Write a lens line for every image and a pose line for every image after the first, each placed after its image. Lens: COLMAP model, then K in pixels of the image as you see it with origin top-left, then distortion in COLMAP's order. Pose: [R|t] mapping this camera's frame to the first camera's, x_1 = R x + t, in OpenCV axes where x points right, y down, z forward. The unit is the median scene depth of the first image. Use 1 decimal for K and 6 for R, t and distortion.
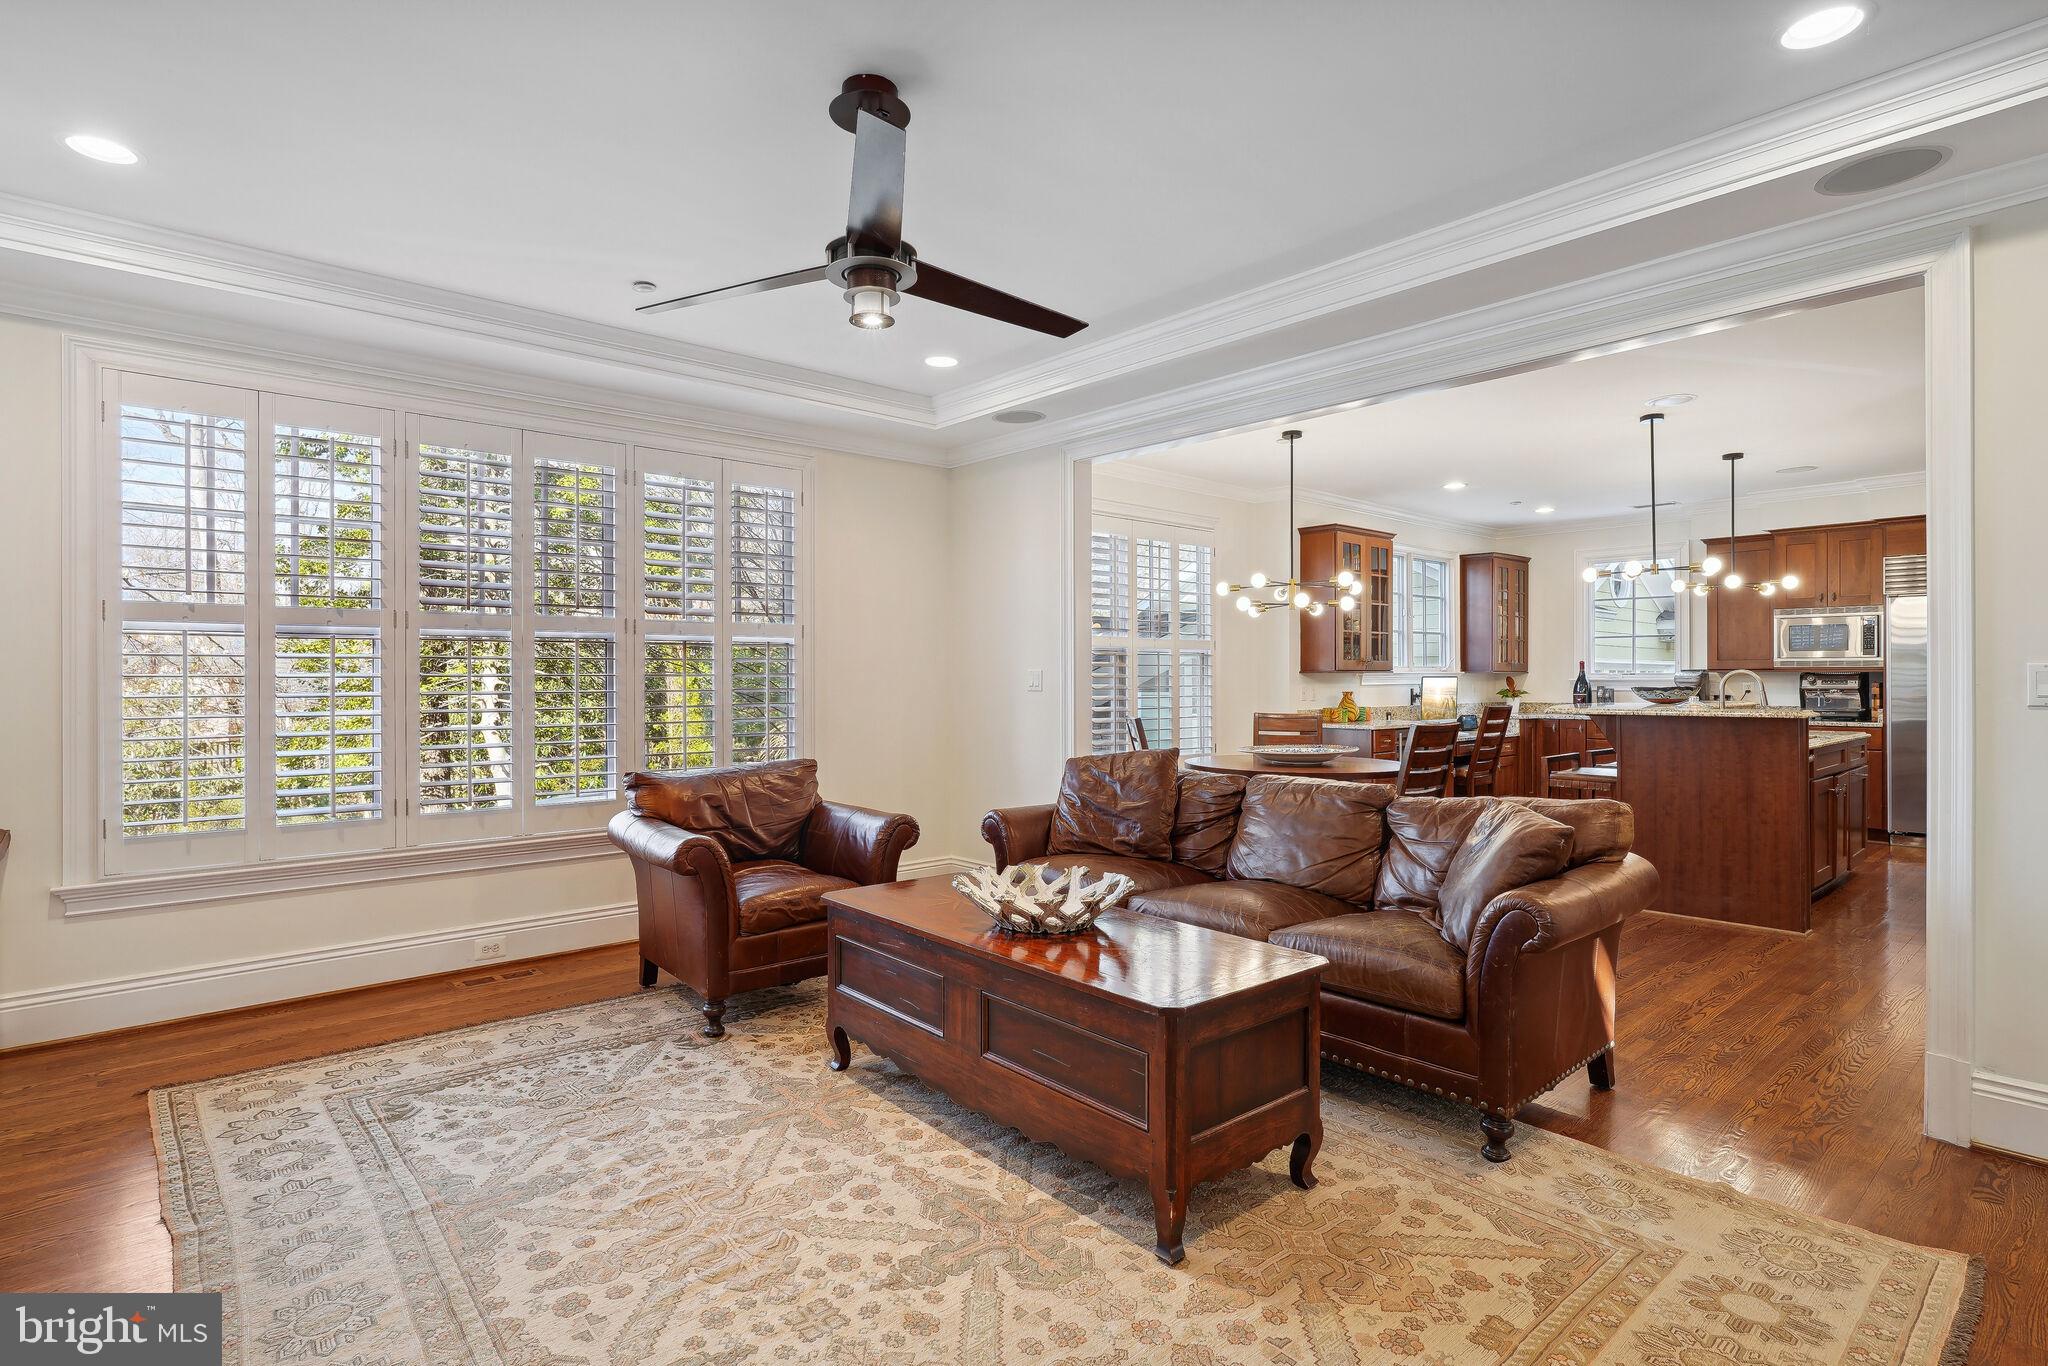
lens RADIAL K [[1028.6, 0, 1018.2], [0, 1028.6, 683.9], [0, 0, 1]] dist [-0.002830, 0.001786]
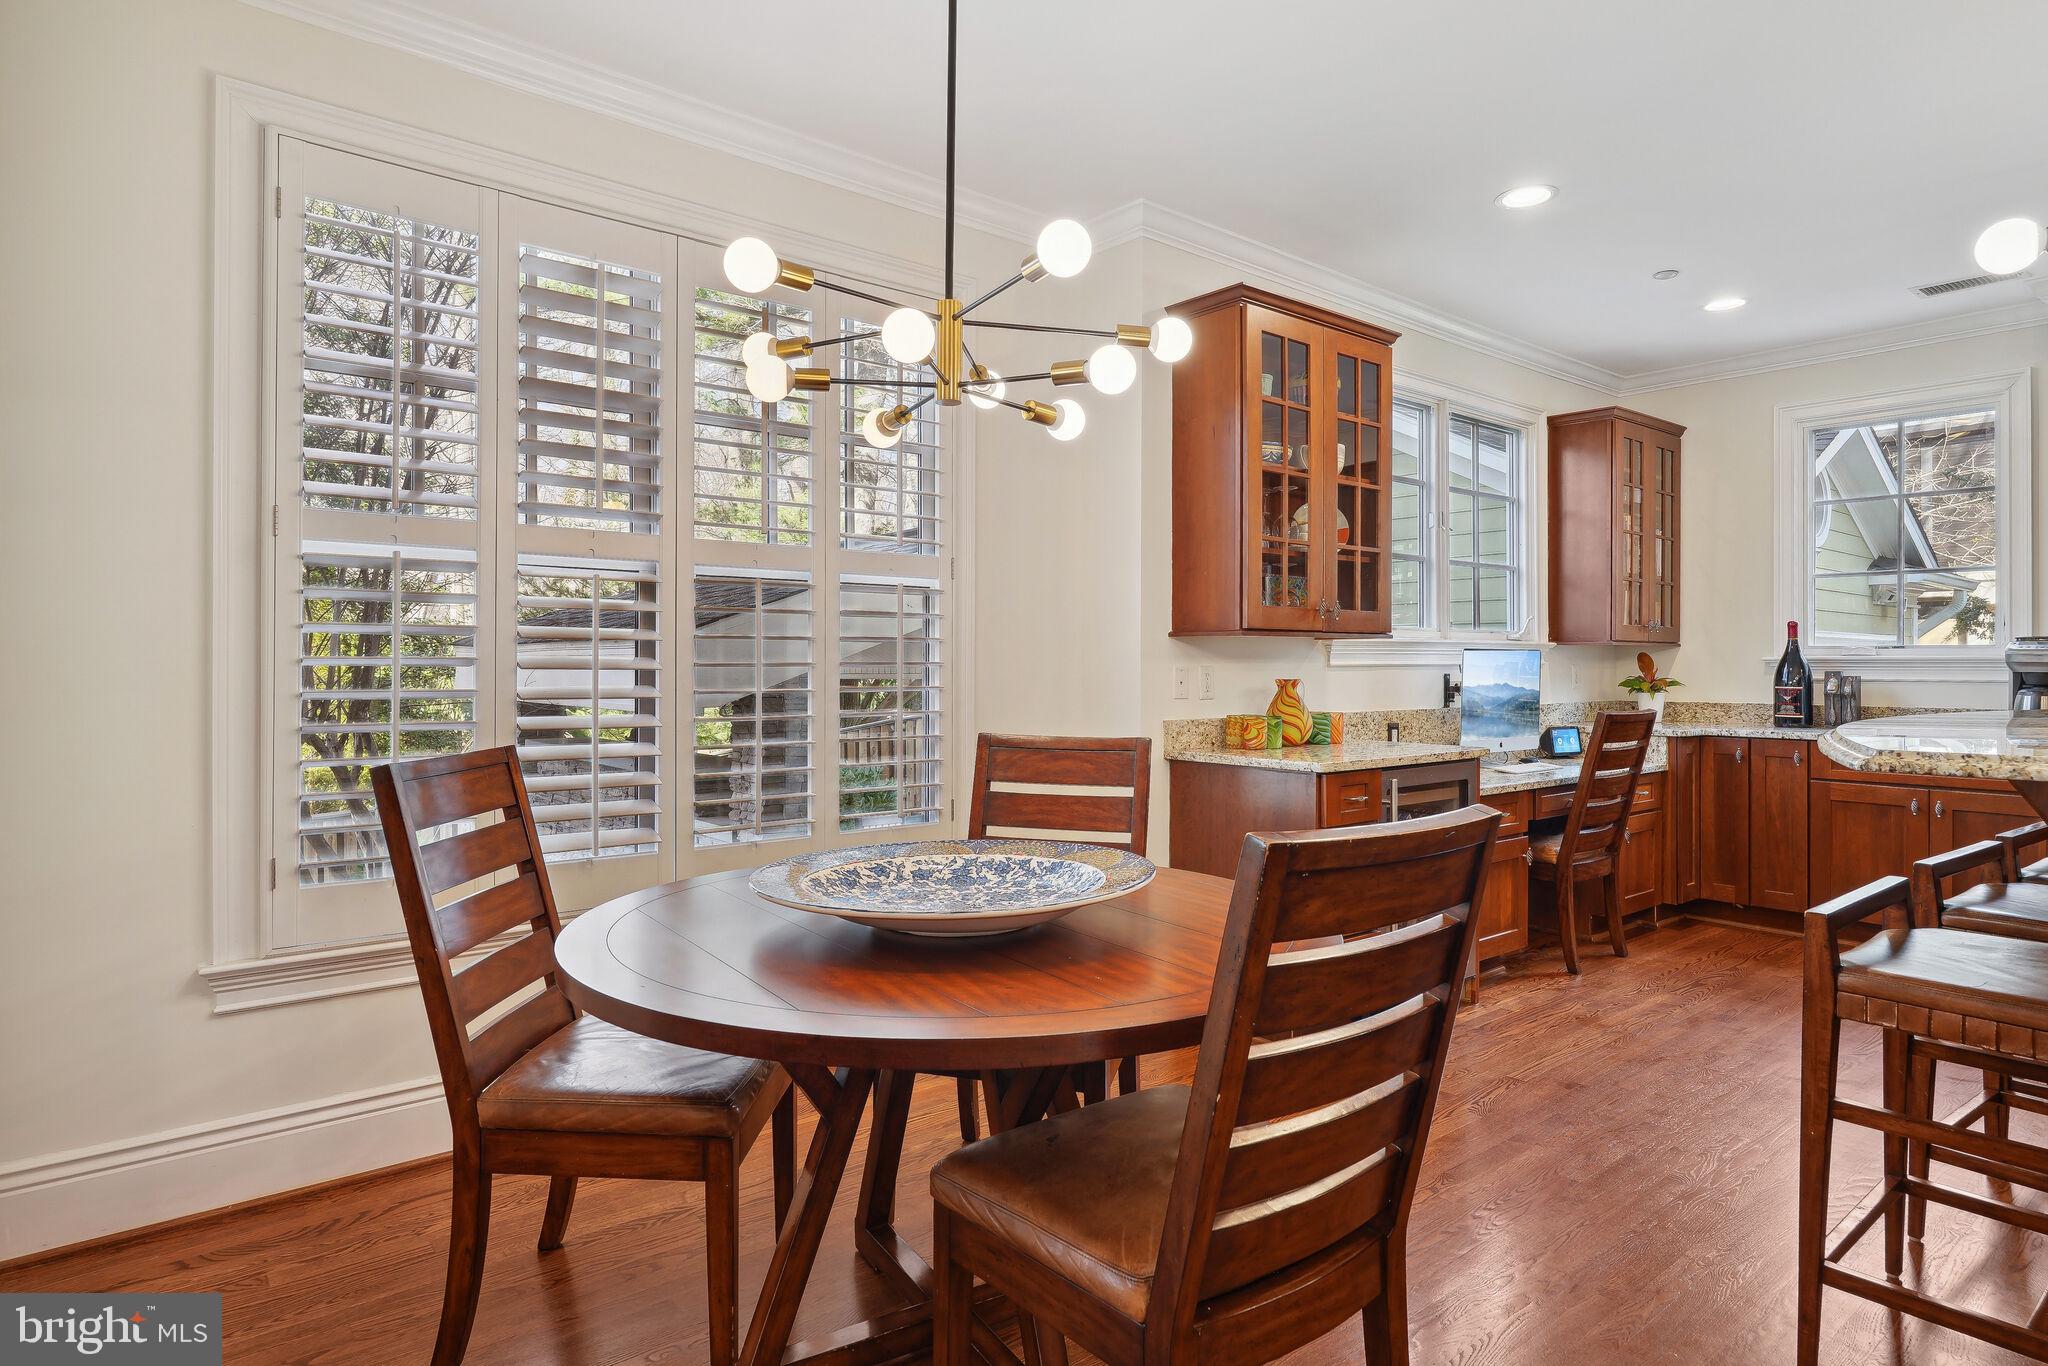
lens RADIAL K [[1151.2, 0, 1034.3], [0, 1151.2, 654.4], [0, 0, 1]] dist [0.024687, -0.036156]
pose [[0.999666, 0.005218, -0.025321, 0.219765], [-0.005544, 0.999903, -0.012809, 0.003654], [0.025252, 0.012945, 0.999597, 0.486955]]
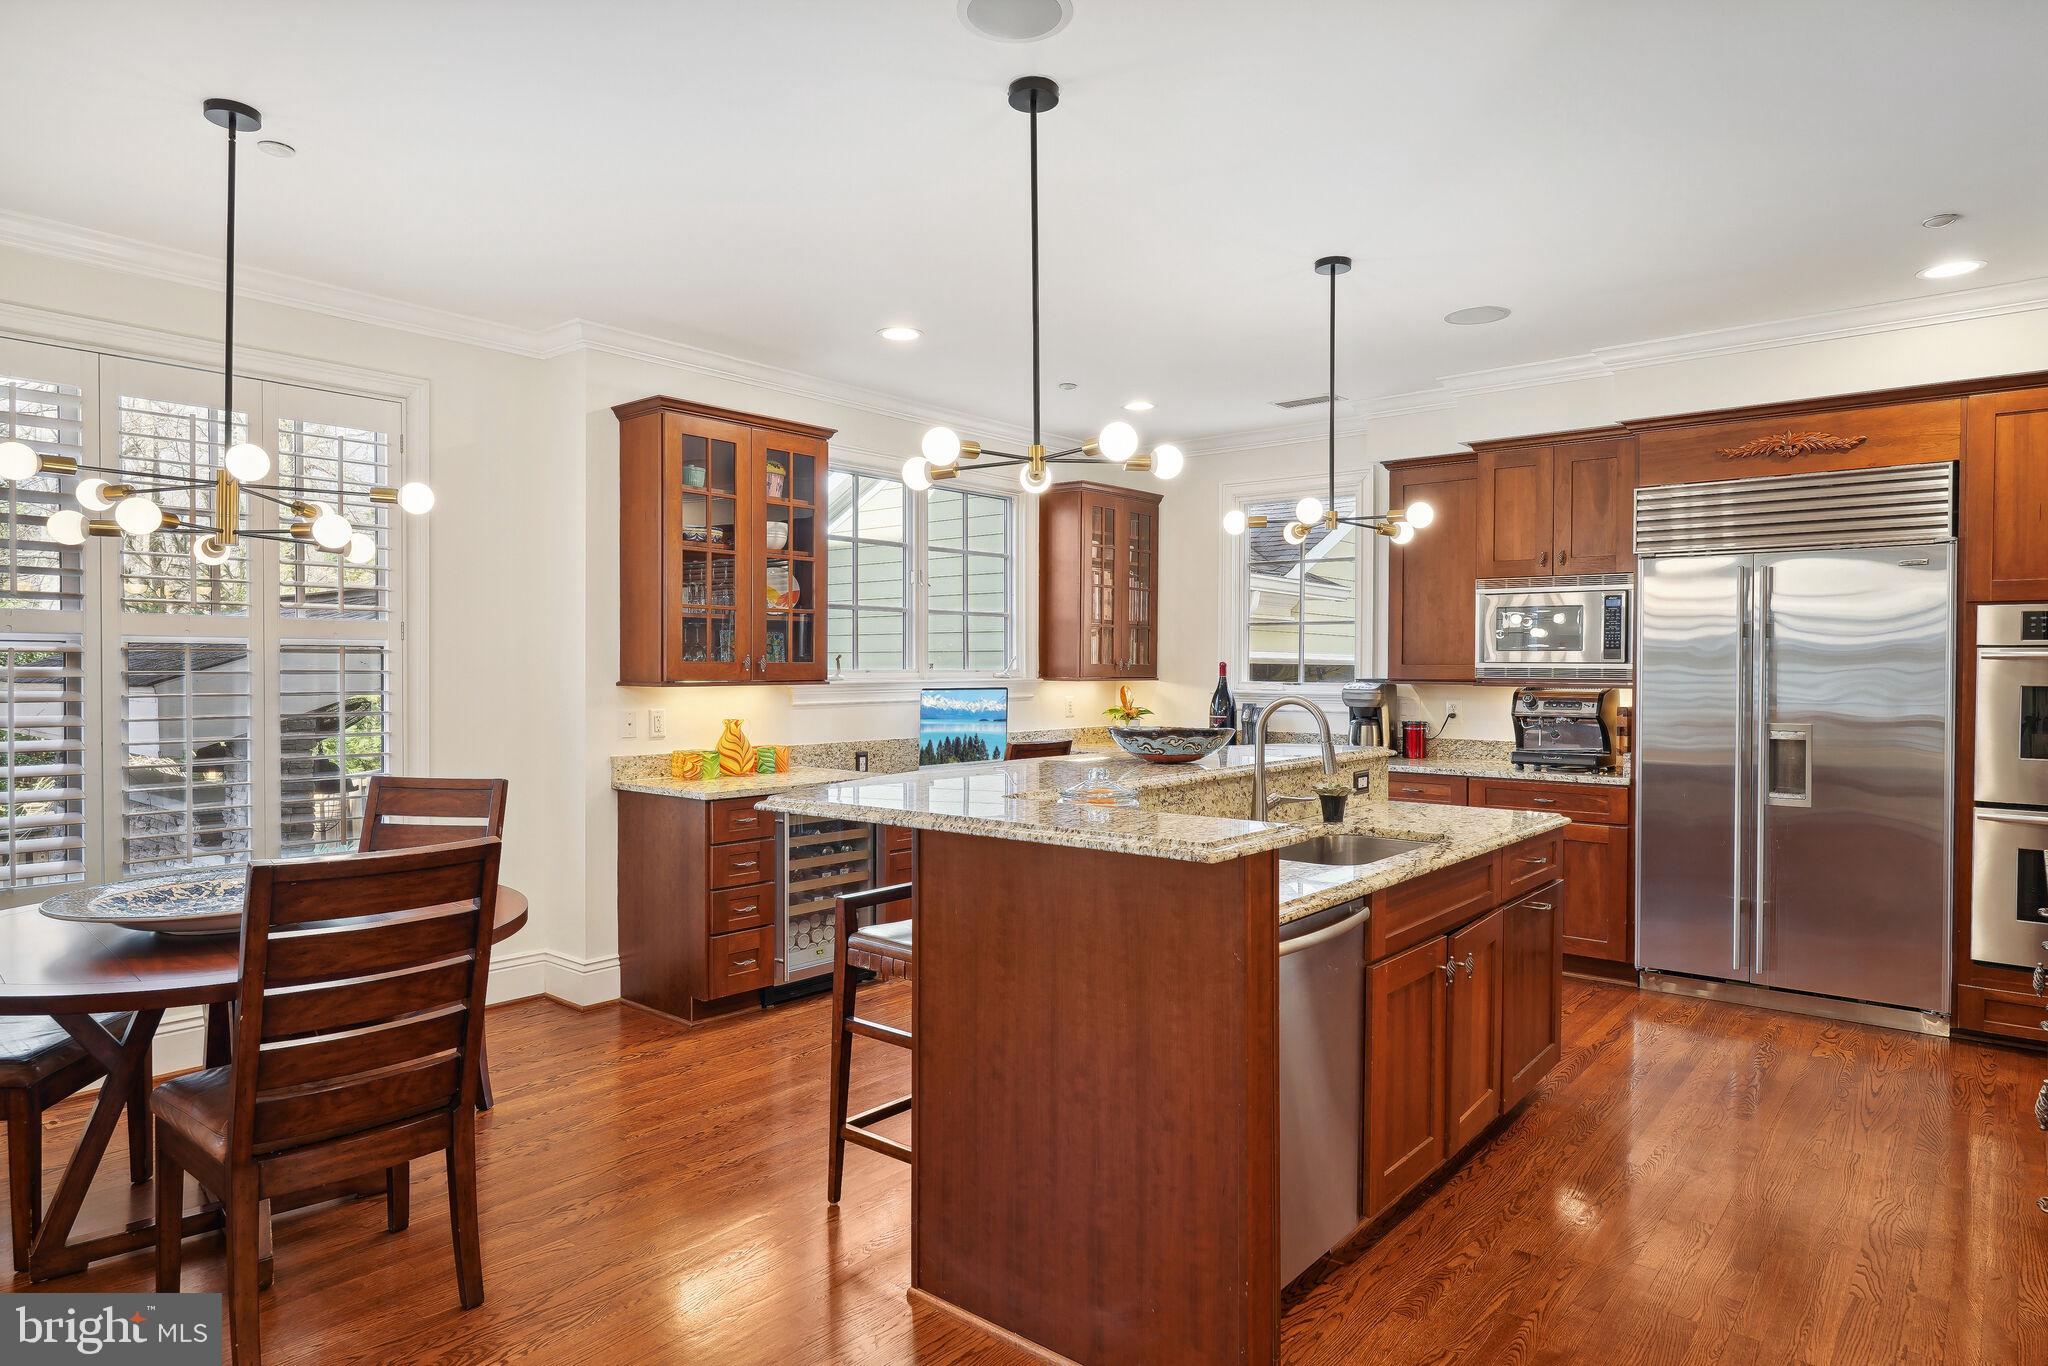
lens RADIAL K [[1197.5, 0, 1024.0], [0, 1197.5, 683.0], [0, 0, 1]] dist [0.005506, 0.002372]
pose [[0.988663, 0.003677, 0.150110, 0.369614], [-0.004833, 0.999961, 0.007339, -0.016483], [-0.150077, -0.007981, 0.988642, 0.354447]]
